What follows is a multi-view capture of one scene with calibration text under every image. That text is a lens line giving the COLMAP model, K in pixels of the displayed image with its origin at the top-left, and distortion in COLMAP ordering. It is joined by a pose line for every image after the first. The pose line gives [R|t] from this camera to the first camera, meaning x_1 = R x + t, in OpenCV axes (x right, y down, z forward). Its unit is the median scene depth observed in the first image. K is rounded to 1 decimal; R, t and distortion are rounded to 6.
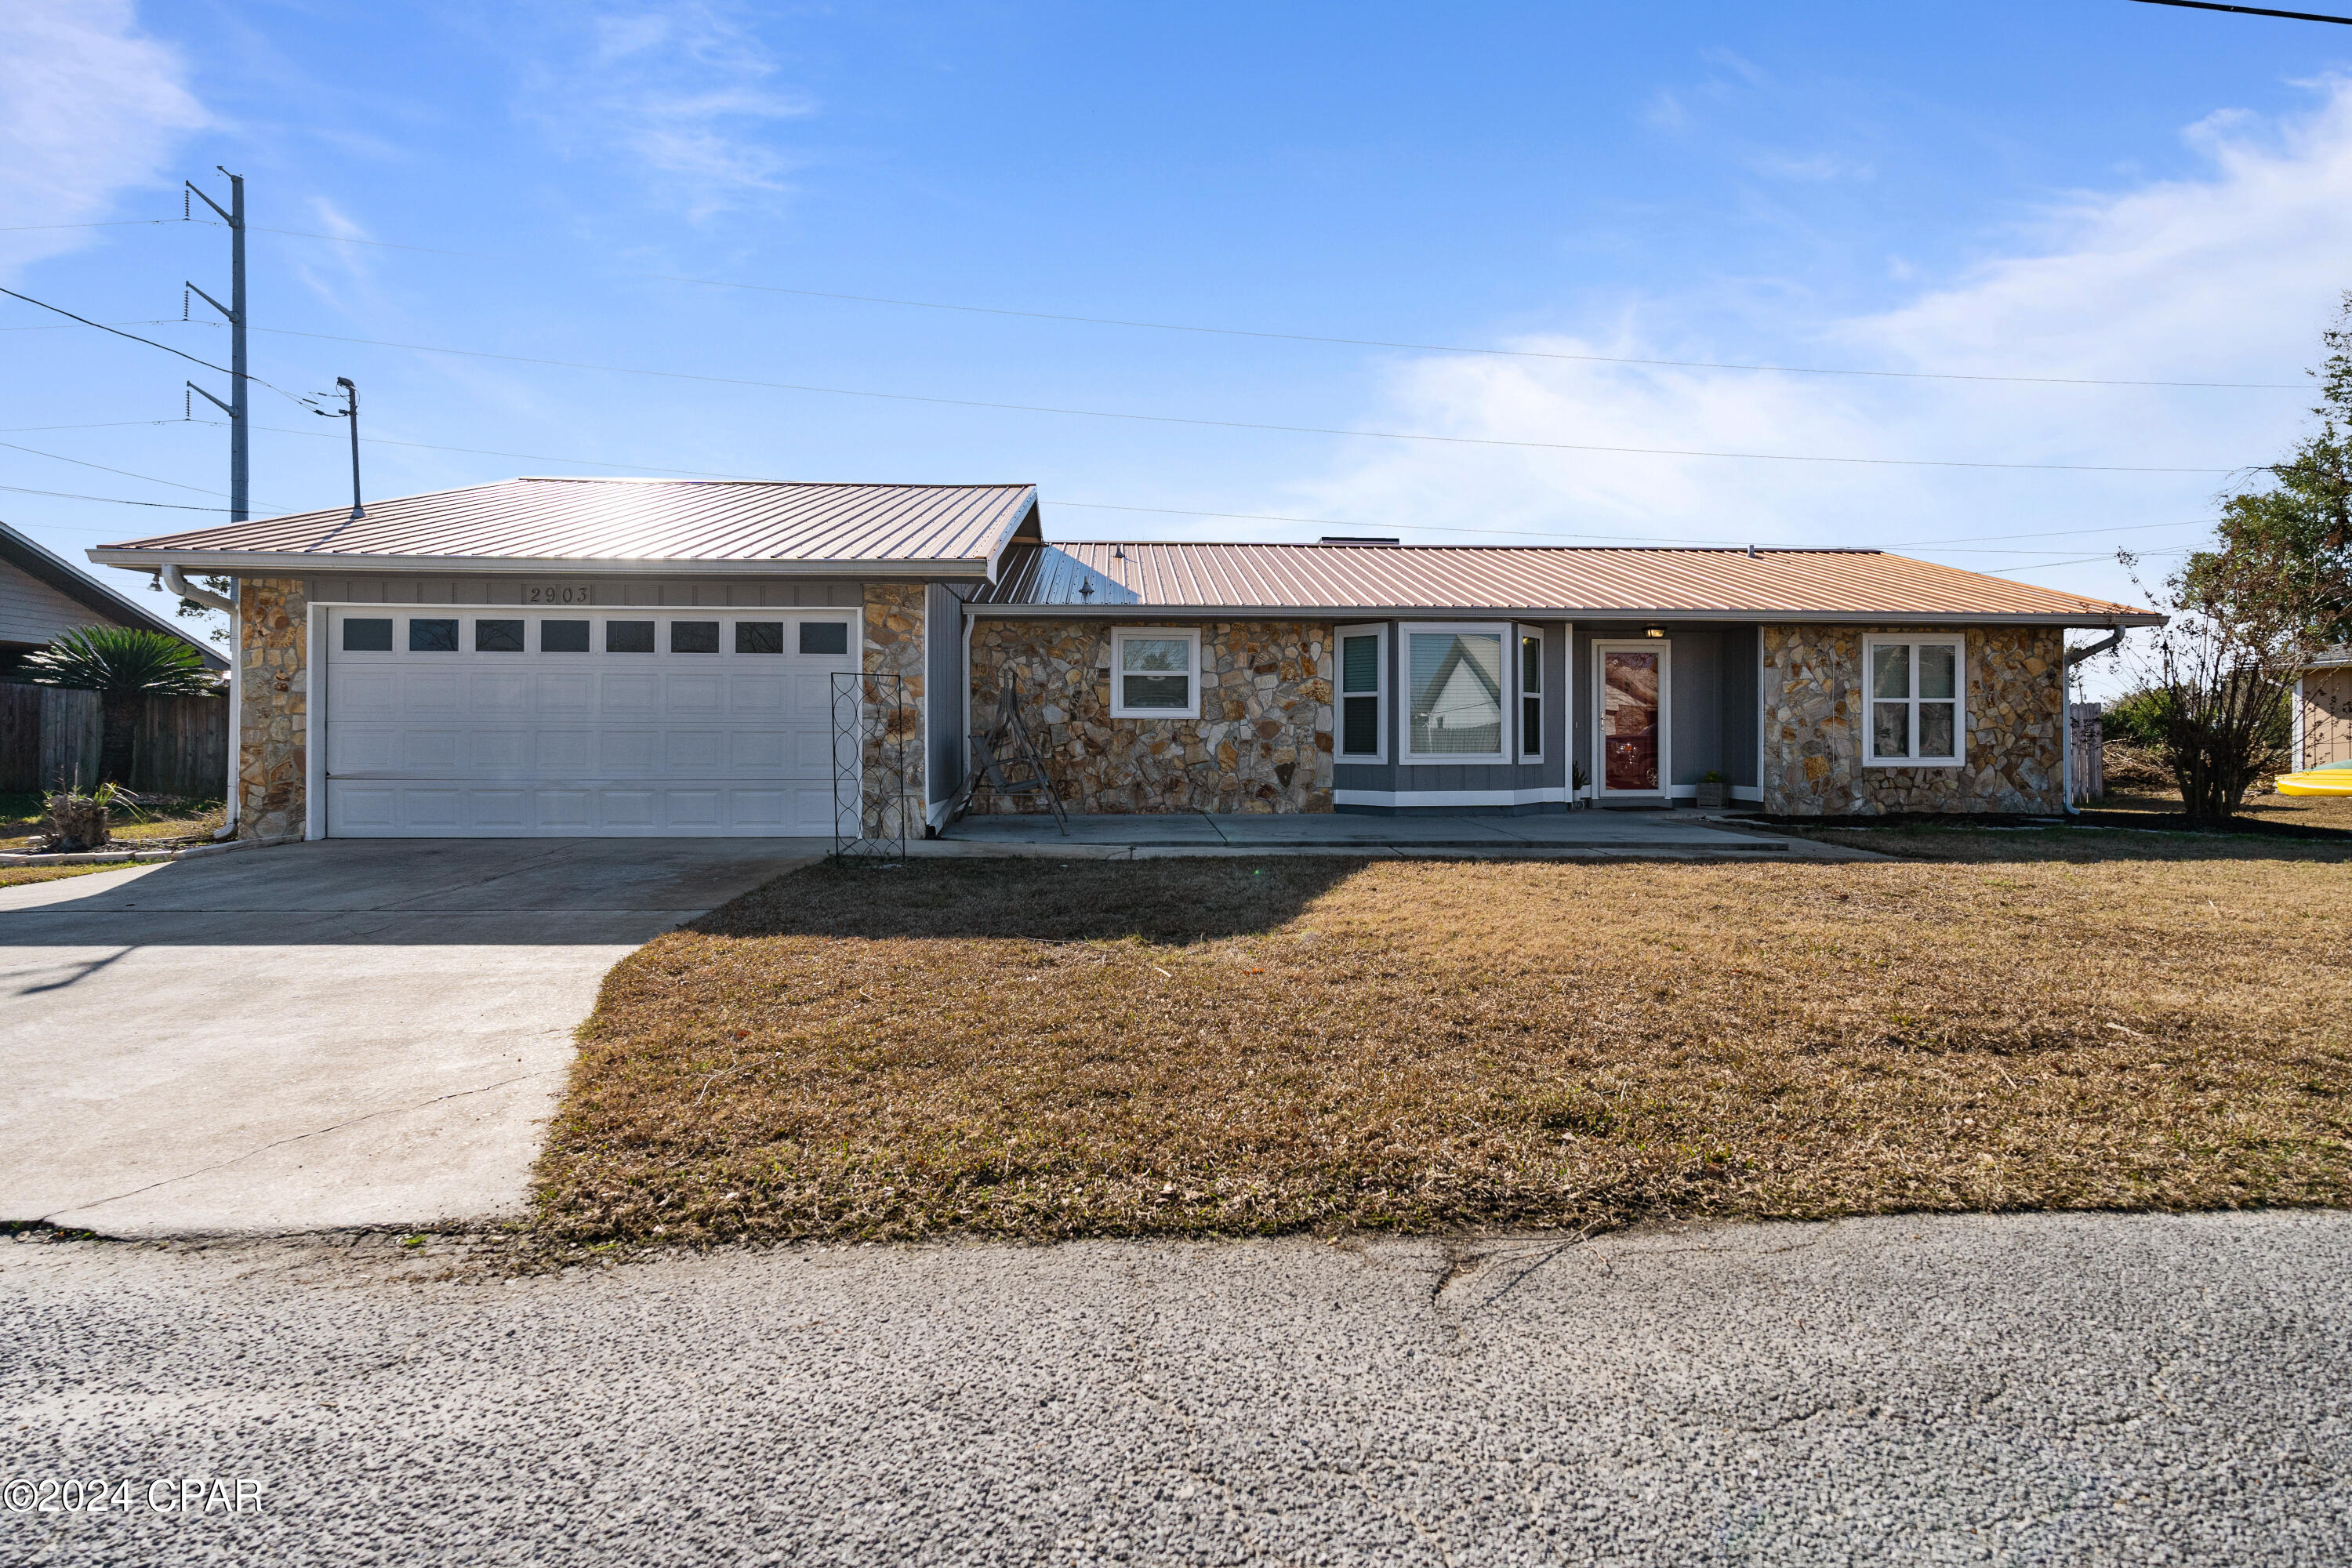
lens RADIAL K [[1041.4, 0, 1175.5], [0, 1041.4, 778.1], [0, 0, 1]] dist [-0.003719, -0.000154]
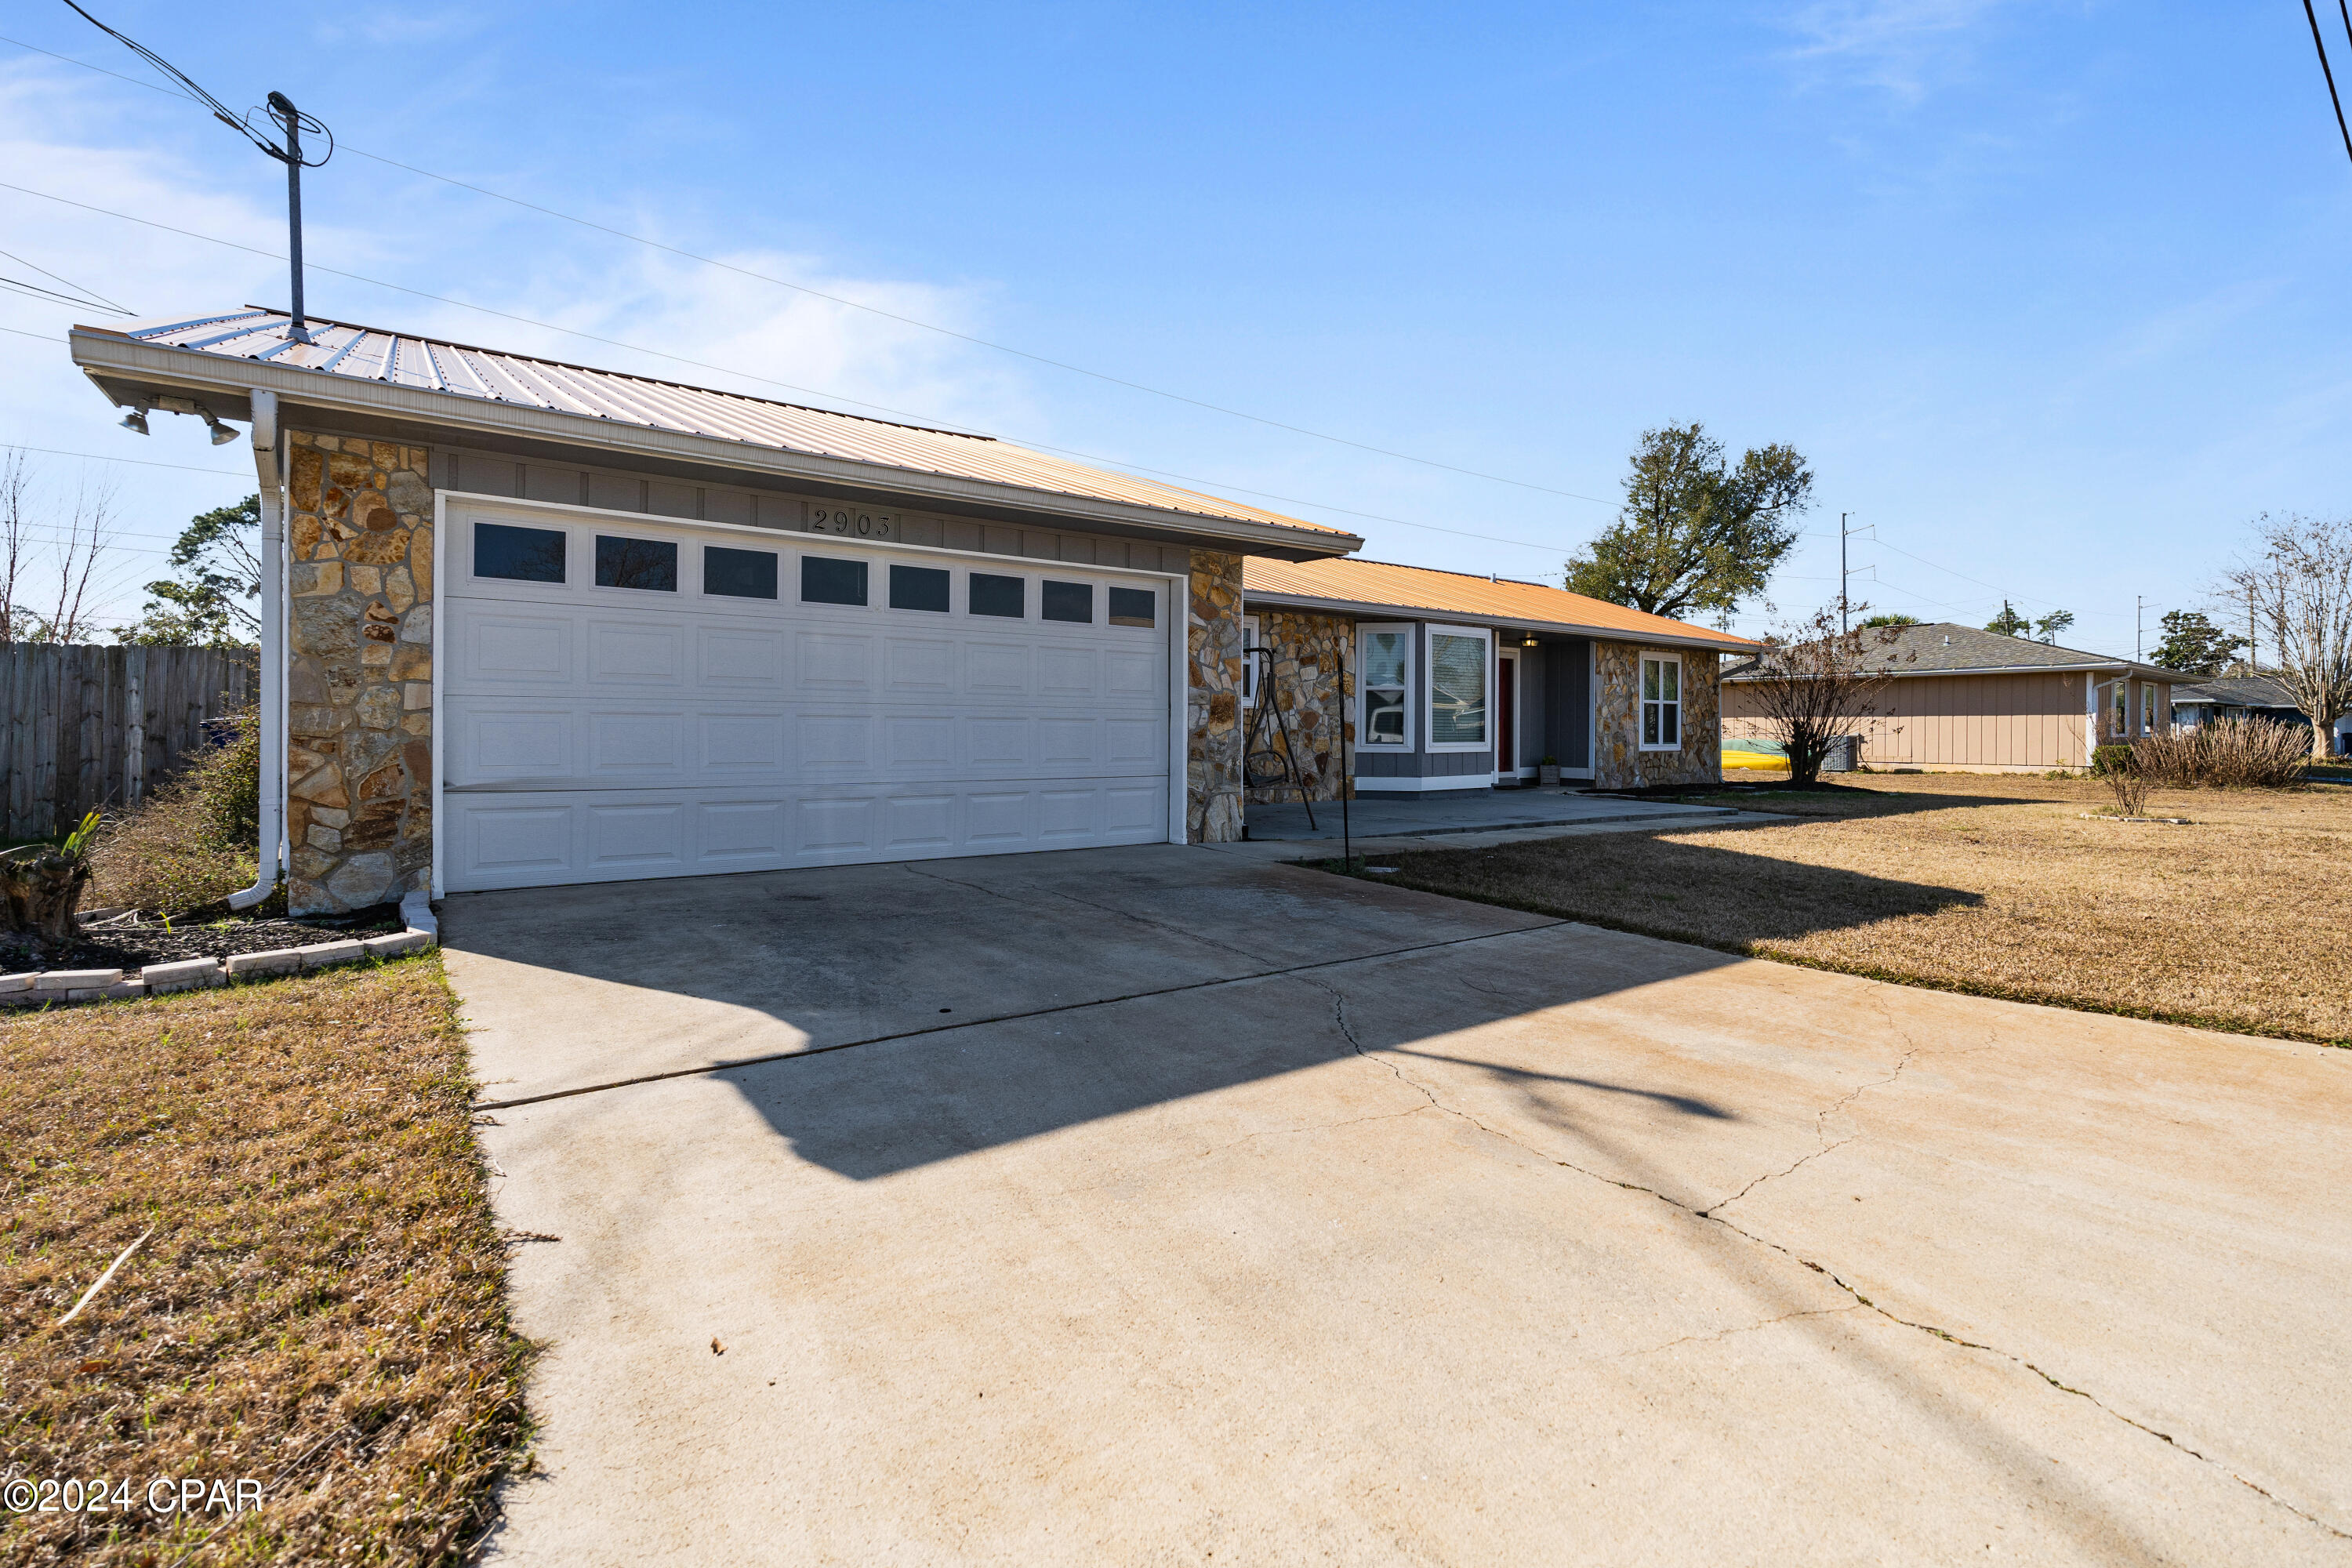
lens RADIAL K [[1041.4, 0, 1174.4], [0, 1041.4, 770.1], [0, 0, 1]] dist [-0.003719, -0.000154]
pose [[0.844250, -0.017904, 0.535651, -0.763796], [0.016374, 0.999837, 0.007612, -0.009565], [-0.535700, 0.002345, 0.844405, 0.274946]]
